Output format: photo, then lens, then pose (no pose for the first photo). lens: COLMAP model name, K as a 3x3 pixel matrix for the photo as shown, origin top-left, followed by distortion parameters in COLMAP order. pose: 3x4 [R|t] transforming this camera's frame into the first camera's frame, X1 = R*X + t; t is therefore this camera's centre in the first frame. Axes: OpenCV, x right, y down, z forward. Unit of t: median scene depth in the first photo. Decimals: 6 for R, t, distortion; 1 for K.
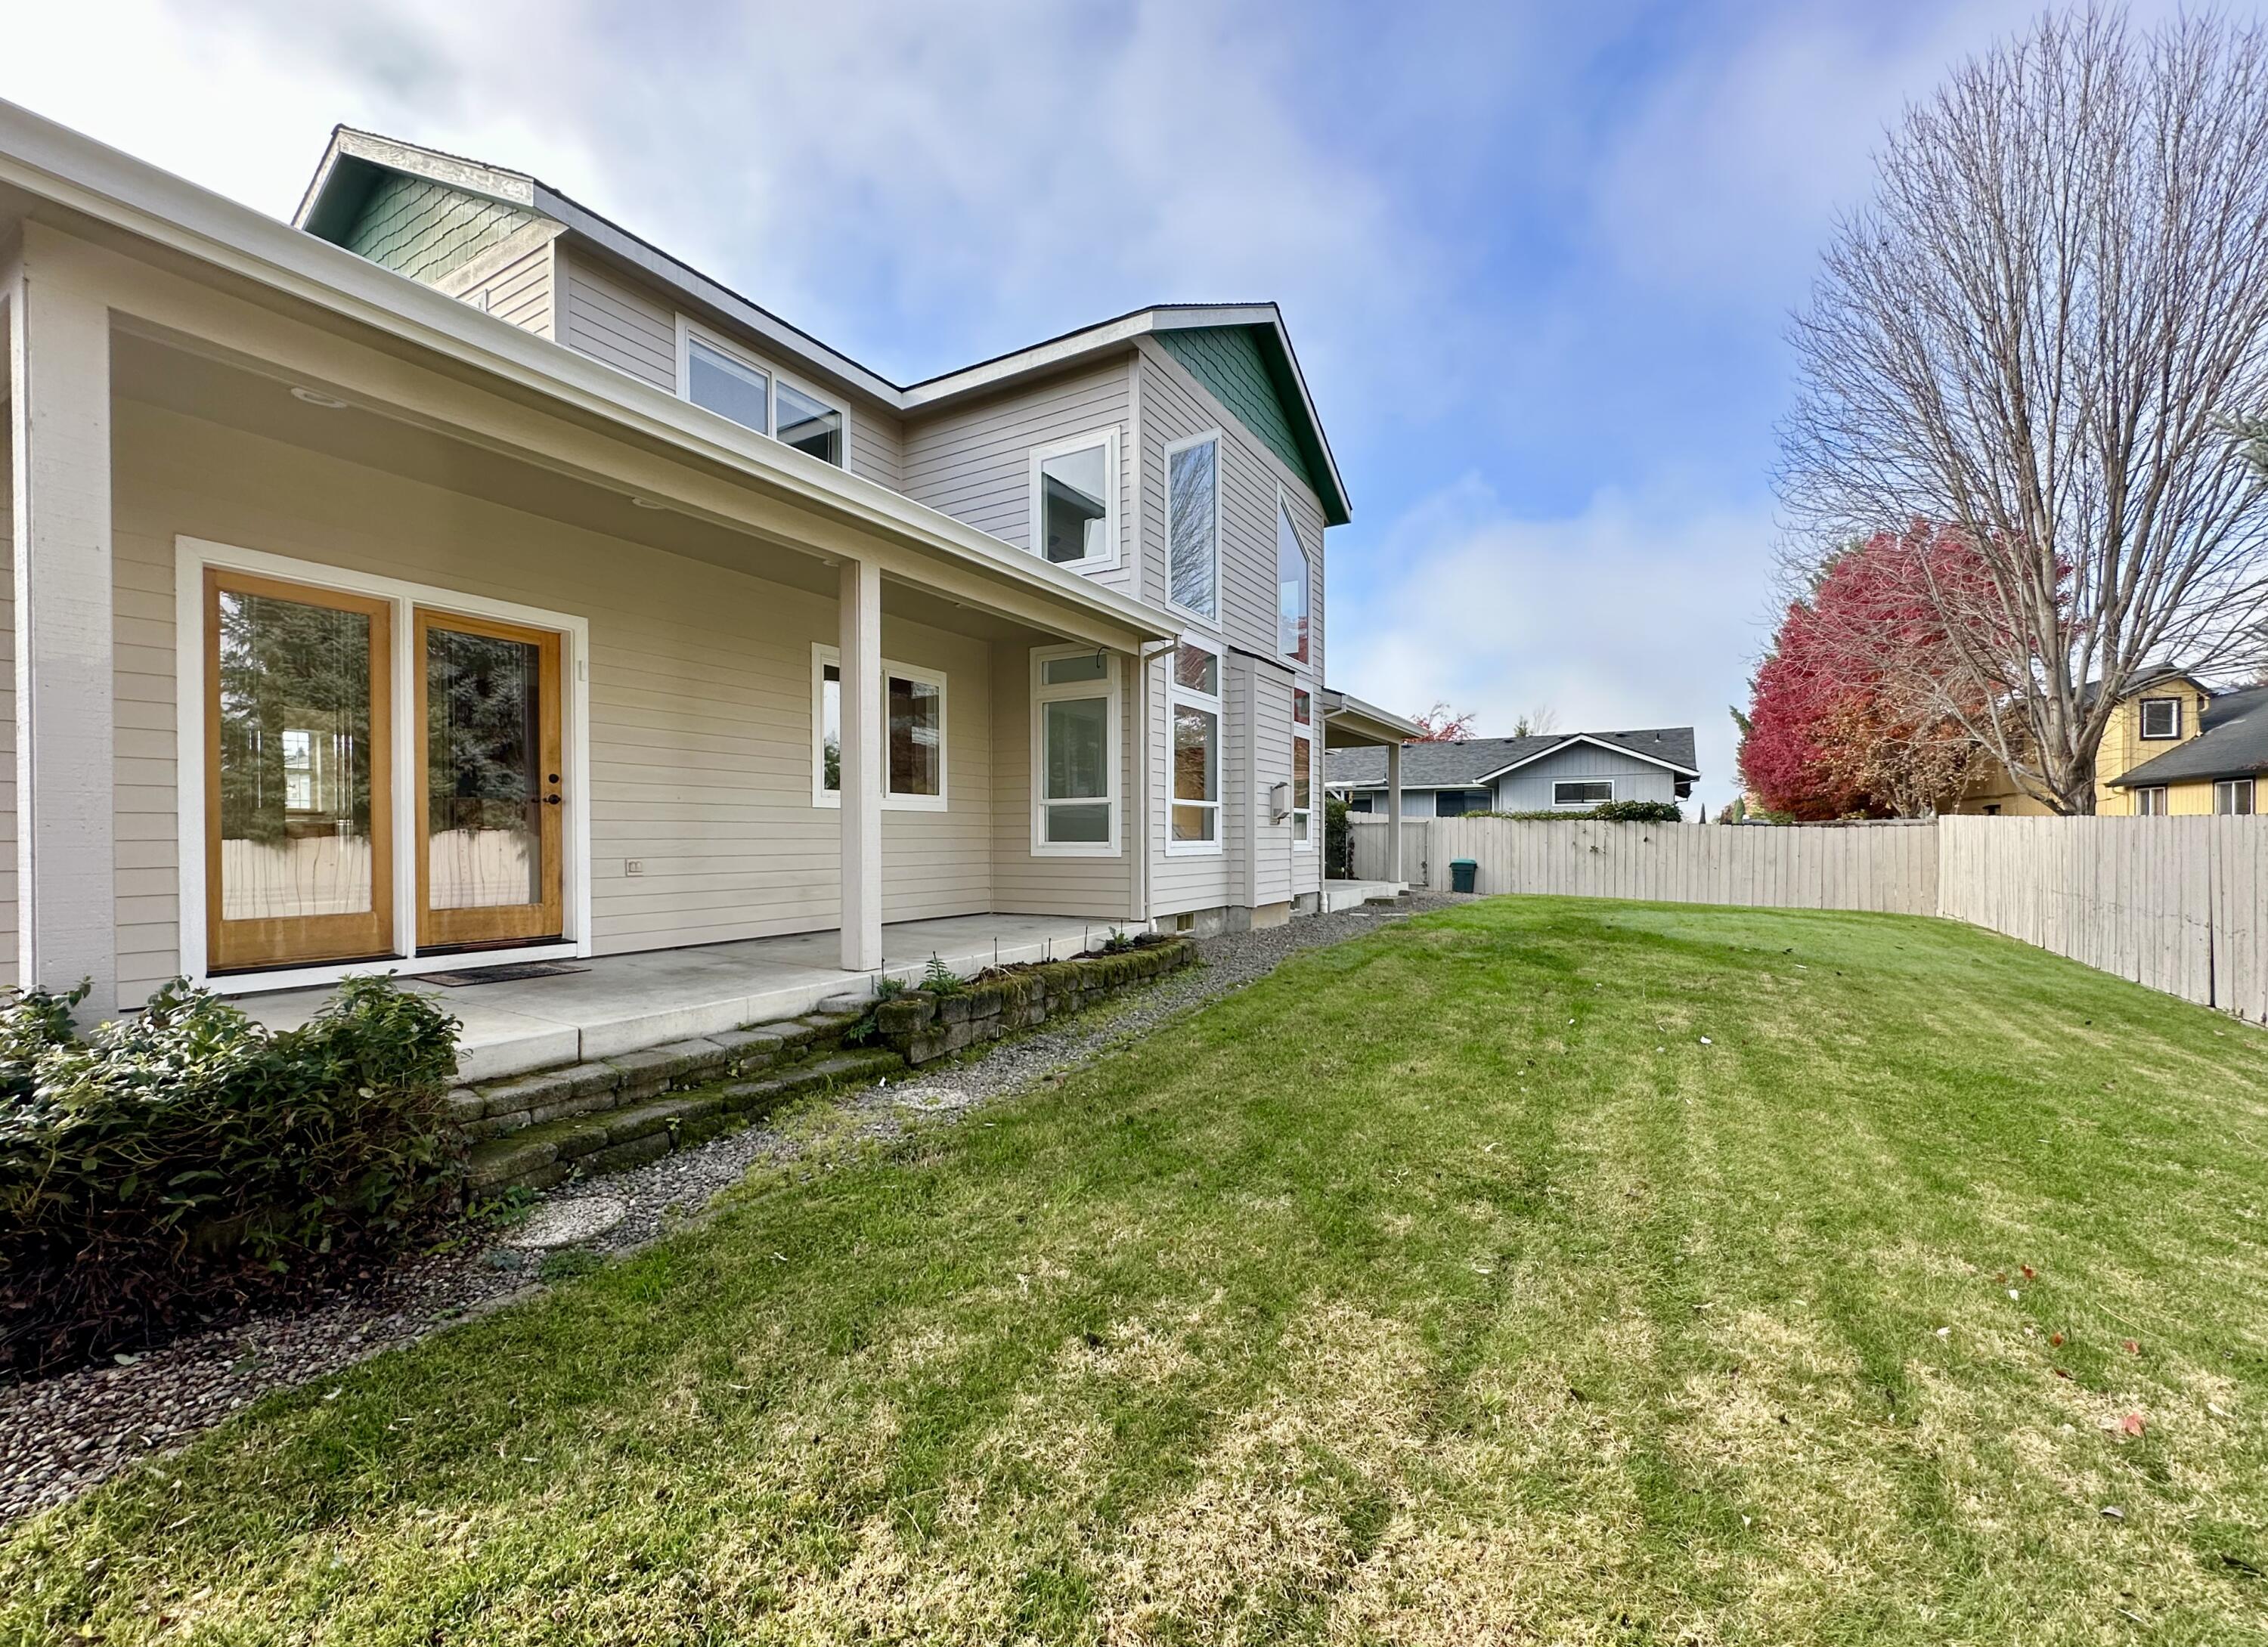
lens RADIAL K [[927.1, 0, 1134.0], [0, 927.1, 823.5], [0, 0, 1]] dist [-0.000213, -0.000026]
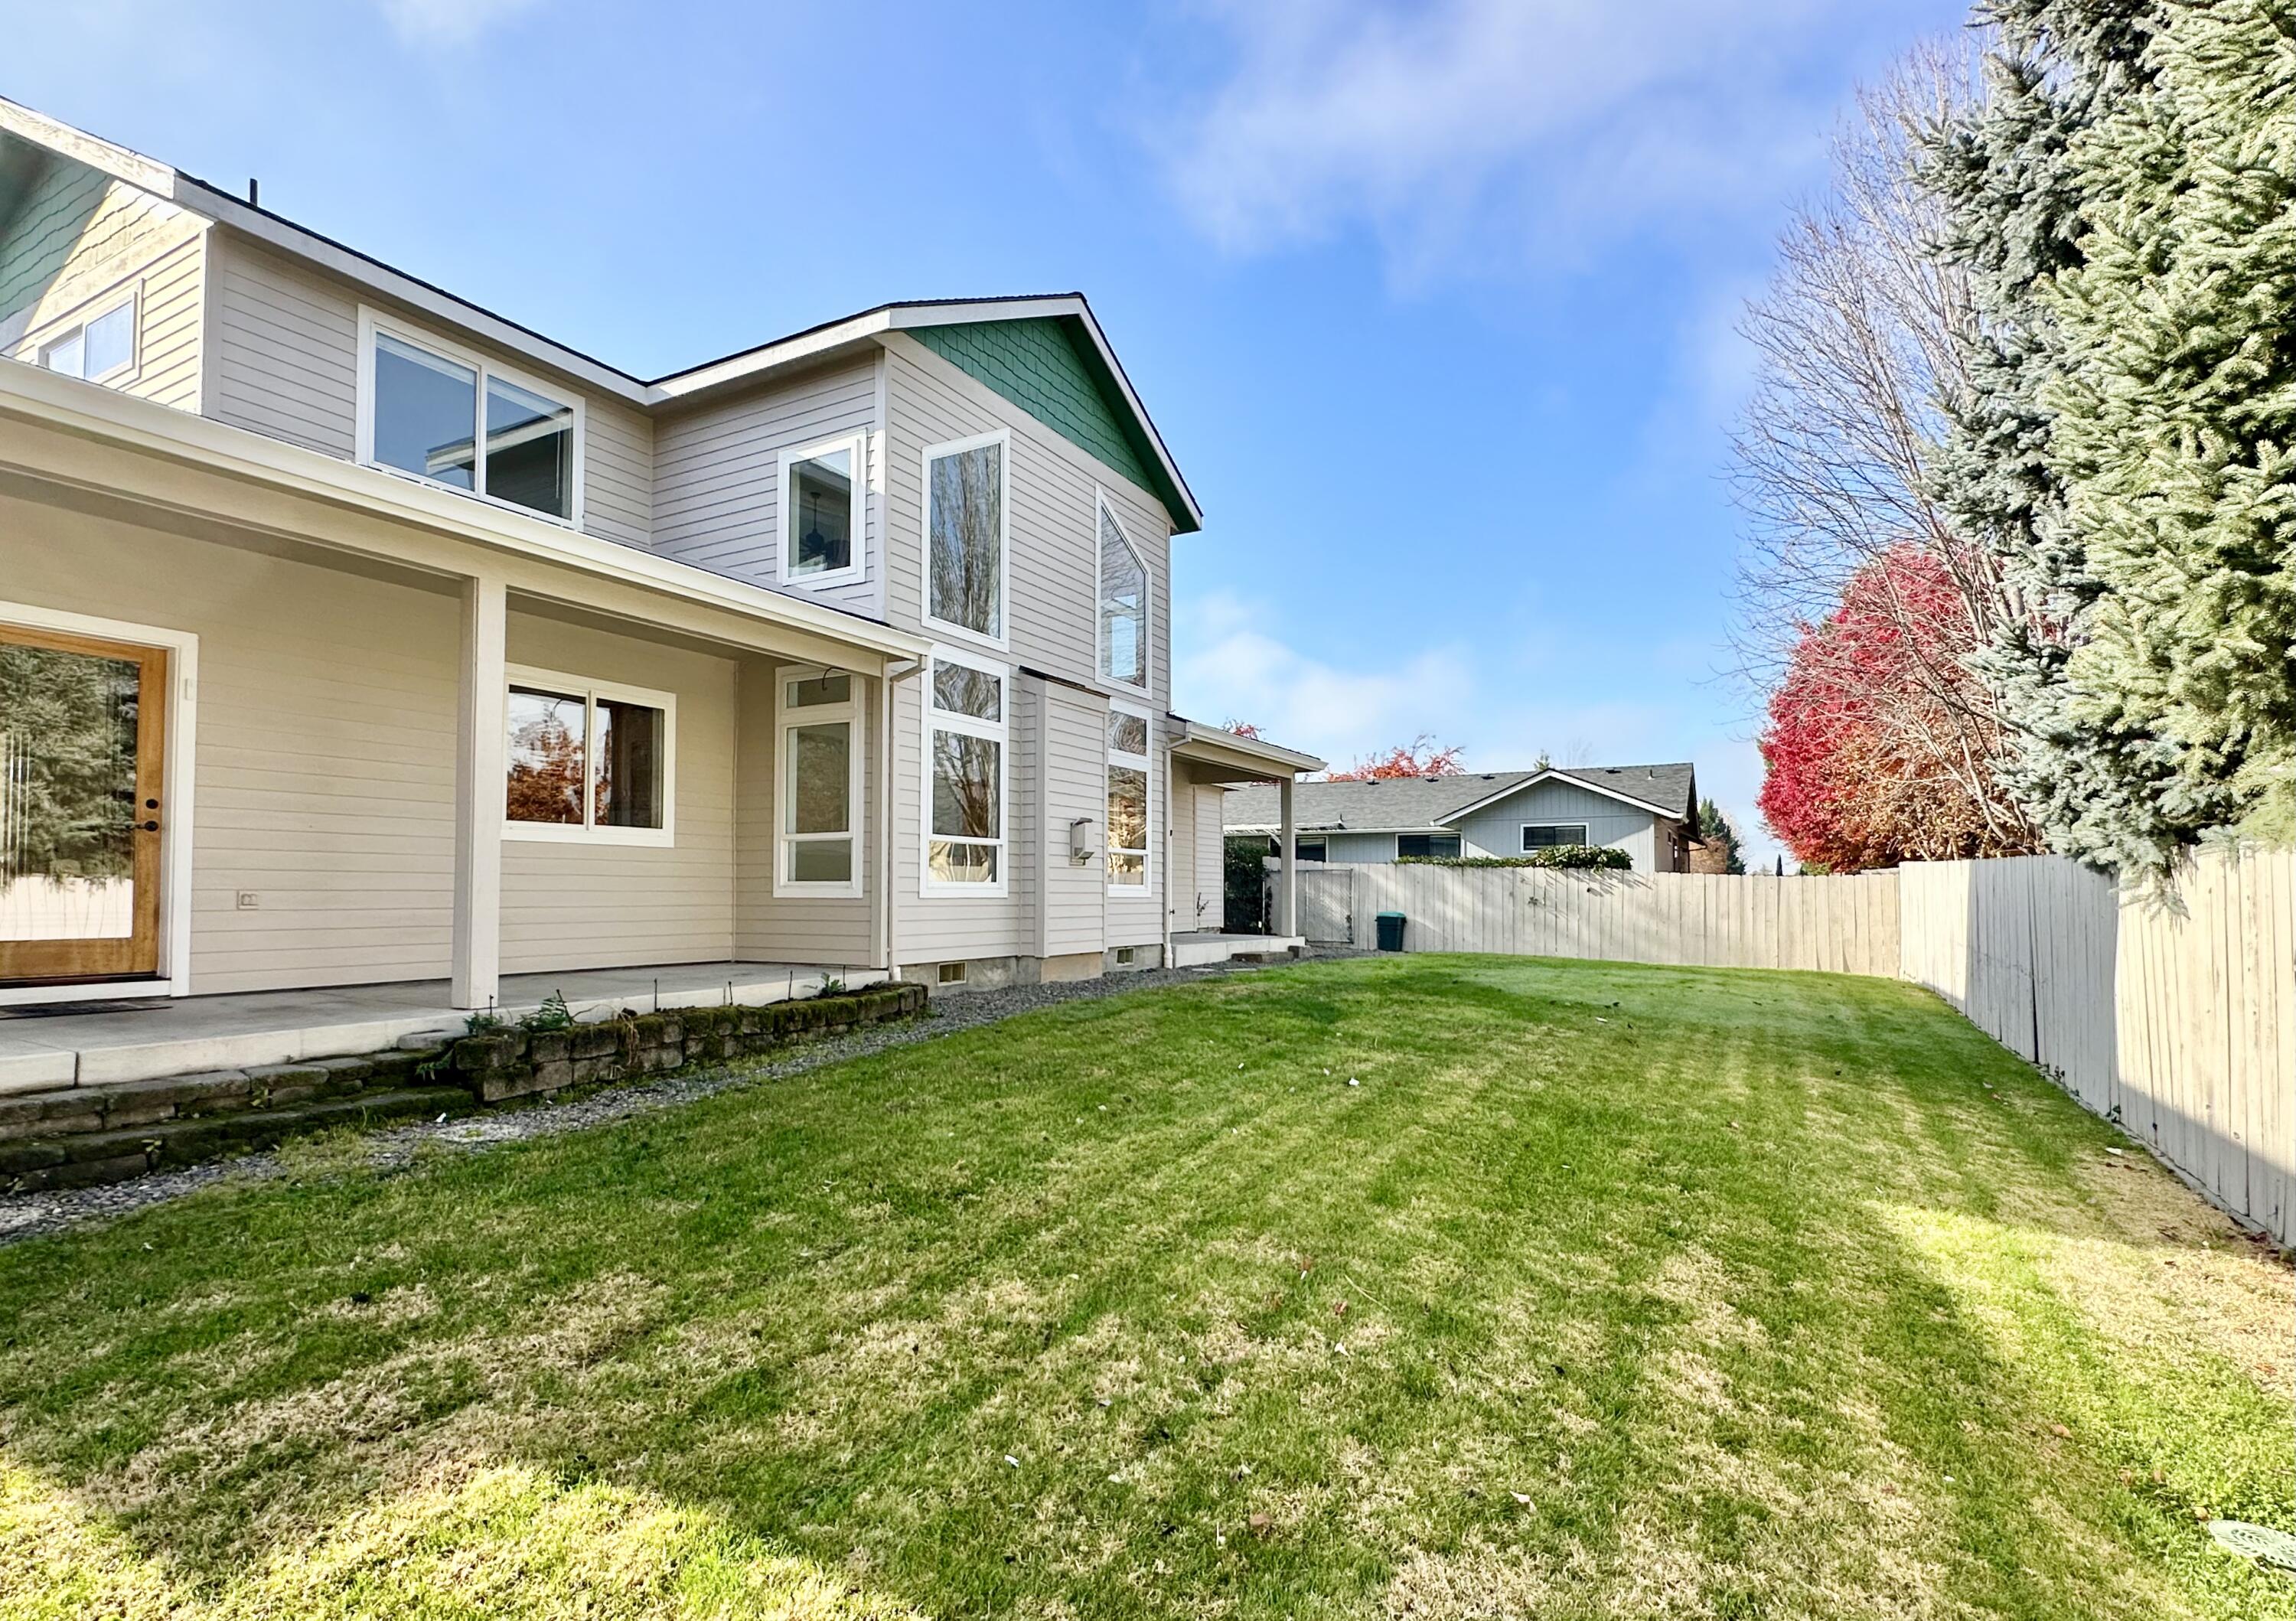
lens RADIAL K [[1122.7, 0, 1148.3], [0, 1122.7, 836.2], [0, 0, 1]] dist [0.000270, -0.000658]
pose [[0.999674, 0.005174, 0.025006, 0.315544], [-0.004271, 0.999341, -0.036051, 0.018718], [-0.025176, 0.035932, 0.999037, -0.140270]]
